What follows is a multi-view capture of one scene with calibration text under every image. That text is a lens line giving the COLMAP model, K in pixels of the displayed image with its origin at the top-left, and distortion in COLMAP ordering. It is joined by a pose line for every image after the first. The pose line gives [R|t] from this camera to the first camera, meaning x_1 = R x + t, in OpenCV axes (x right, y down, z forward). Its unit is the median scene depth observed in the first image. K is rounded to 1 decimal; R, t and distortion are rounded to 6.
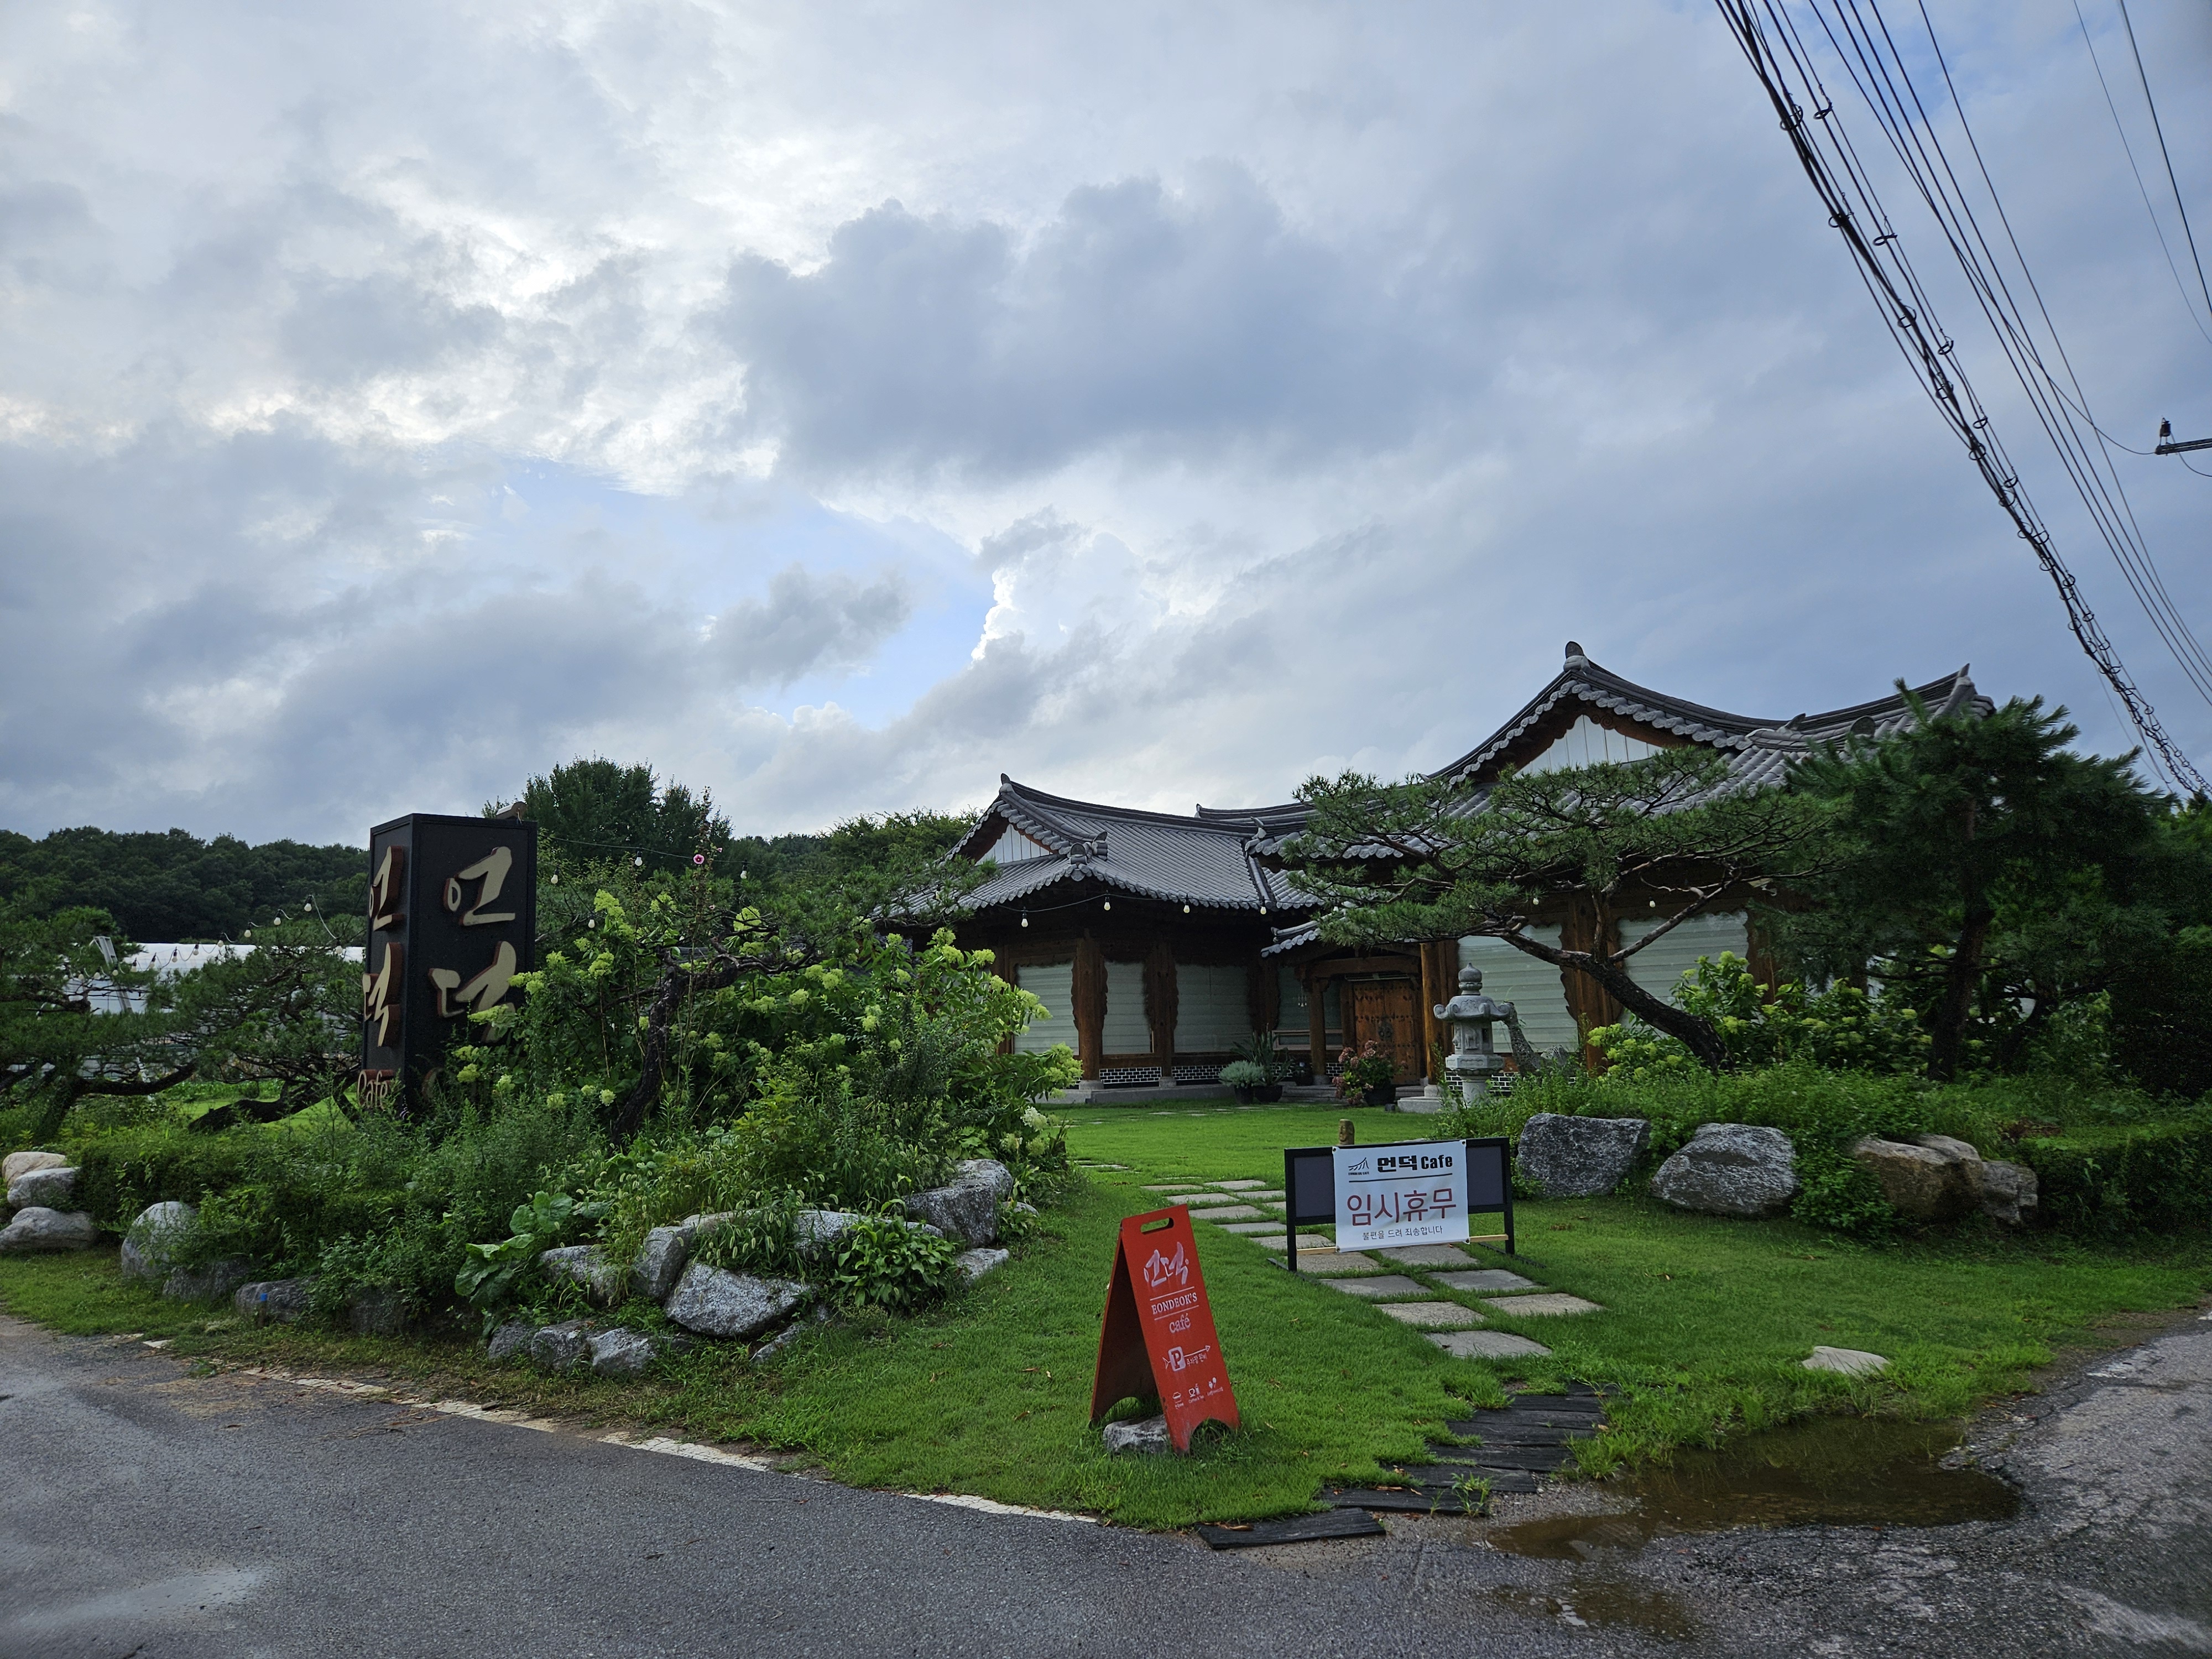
lens RADIAL K [[1391.6, 0, 1106.0], [0, 1391.6, 829.5], [0, 0, 1]] dist [0.098091, 0.000285]
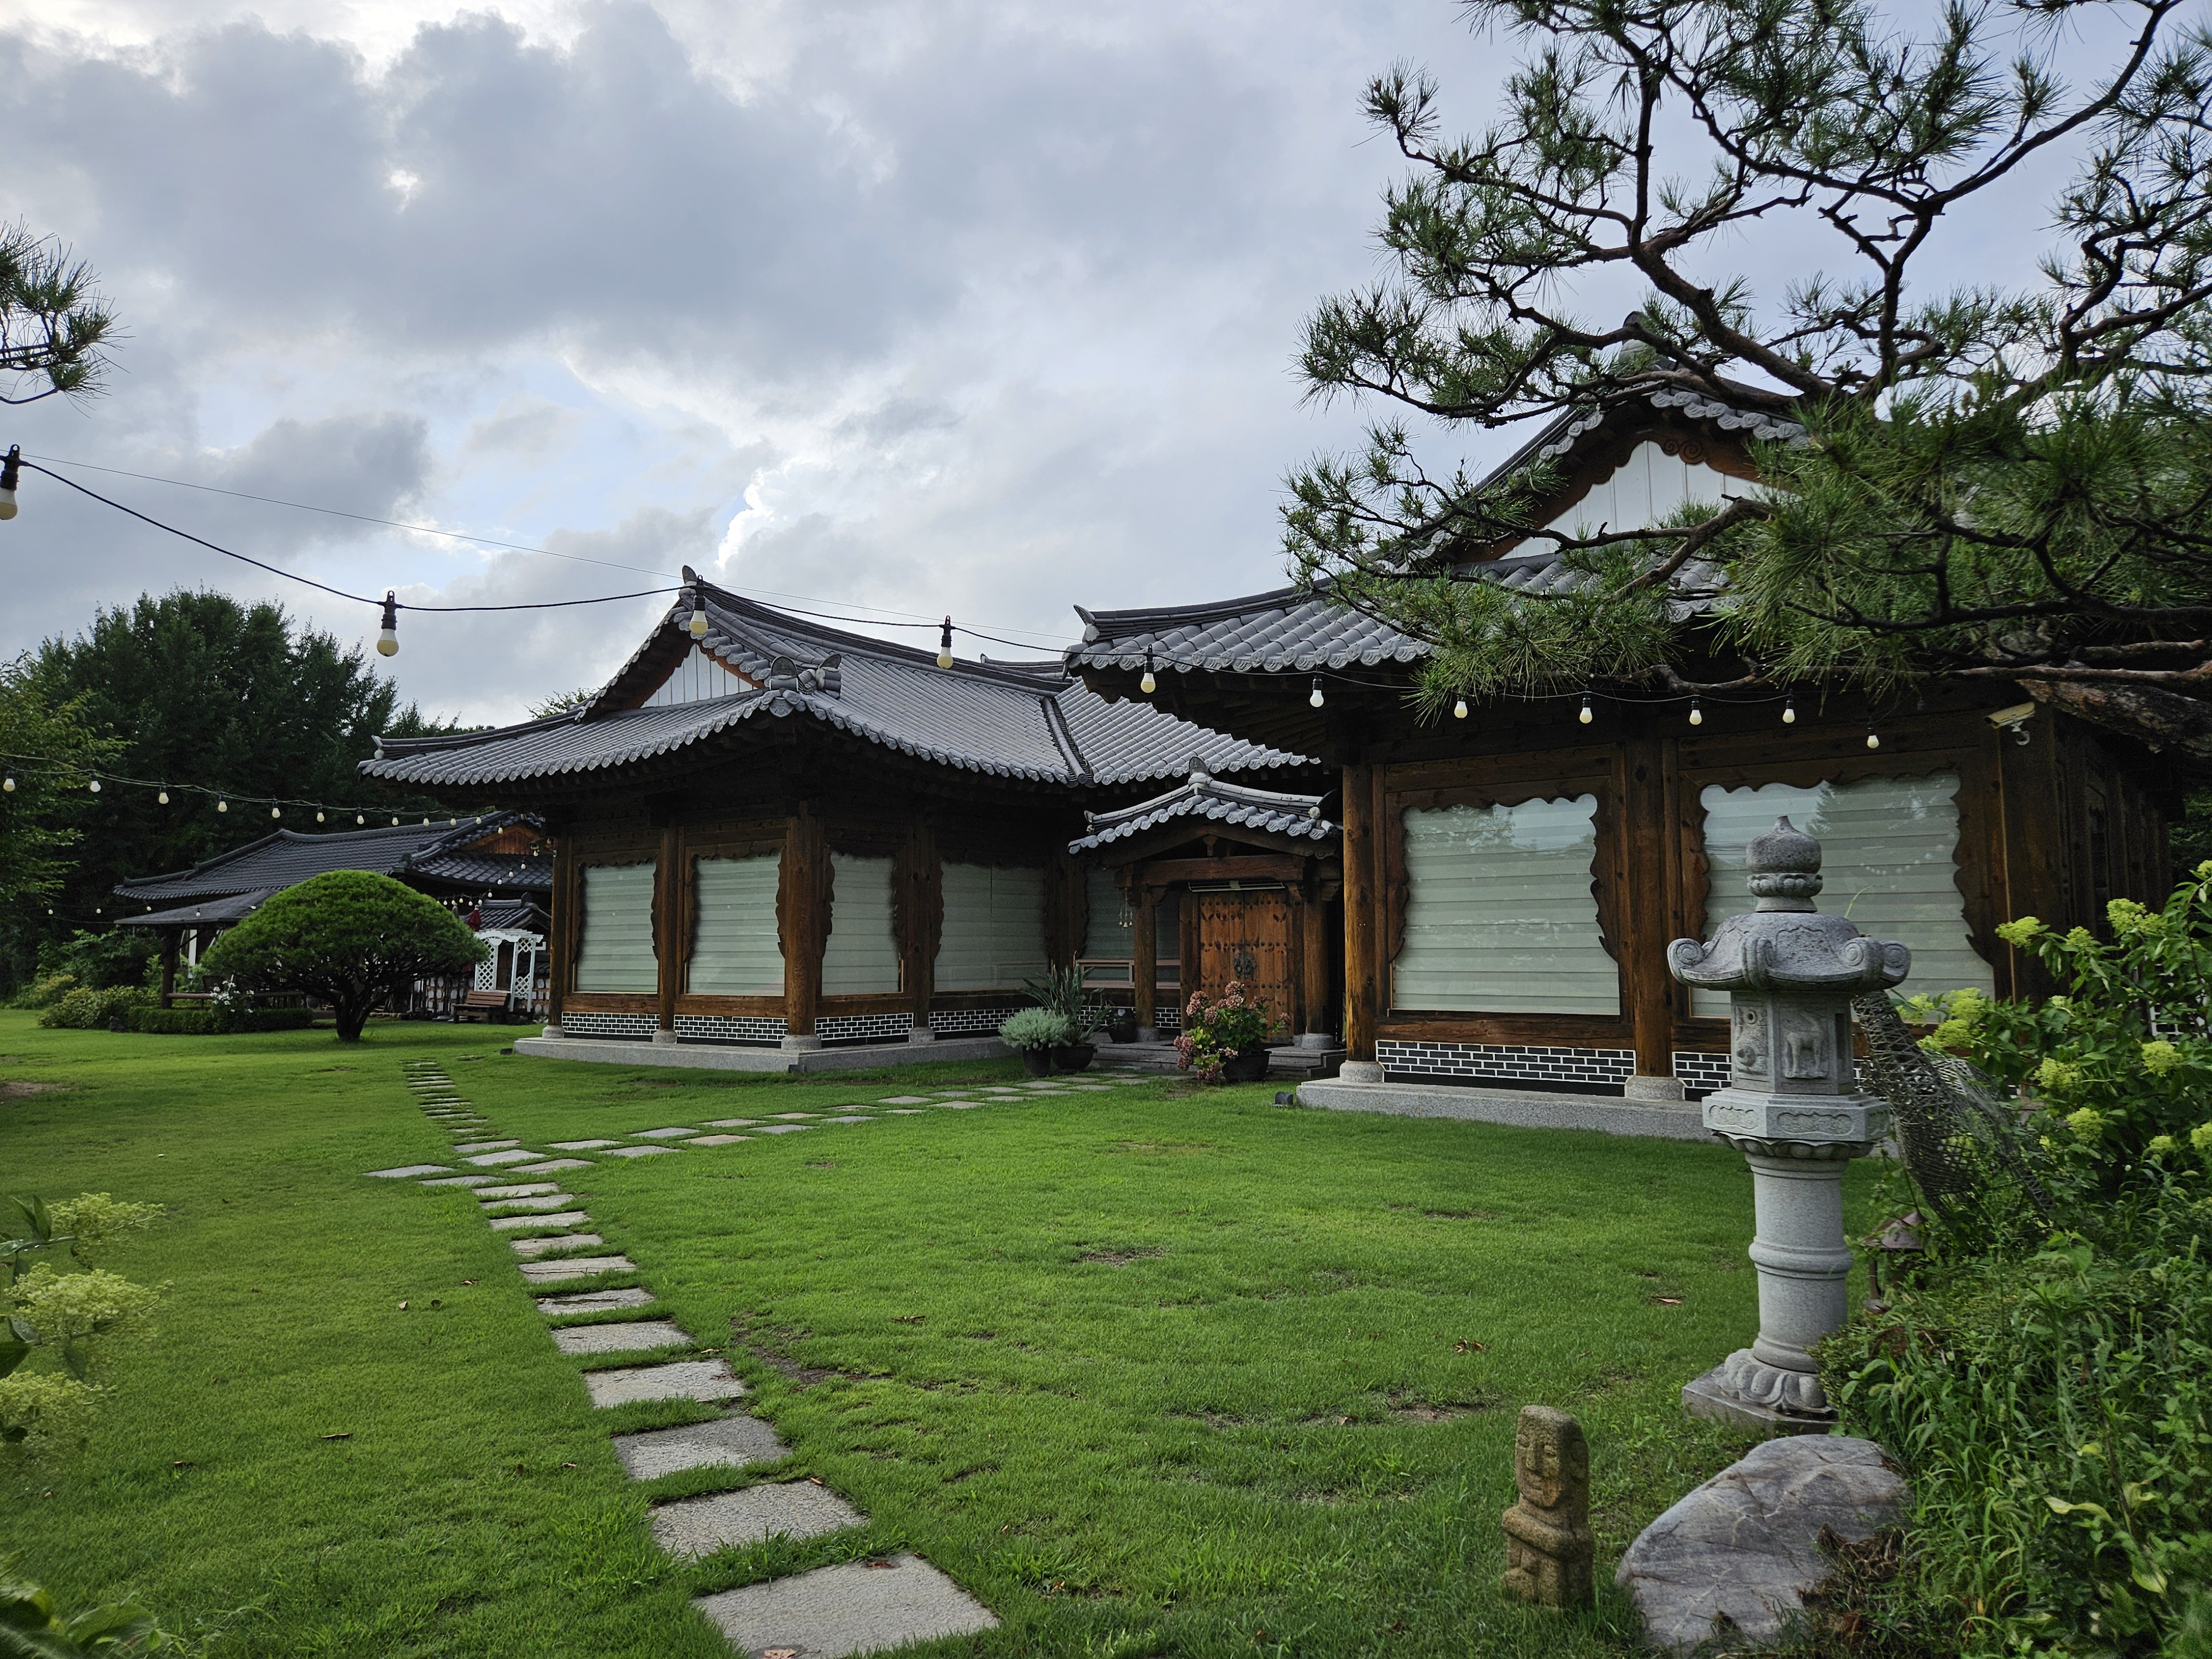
lens RADIAL K [[1391.6, 0, 1106.0], [0, 1391.6, 829.5], [0, 0, 1]] dist [0.098091, 0.000285]
pose [[0.987077, 0.031370, 0.157146, 0.023627], [-0.040622, 0.997603, 0.056015, 0.042570], [-0.155012, -0.061675, 0.985986, 0.343556]]
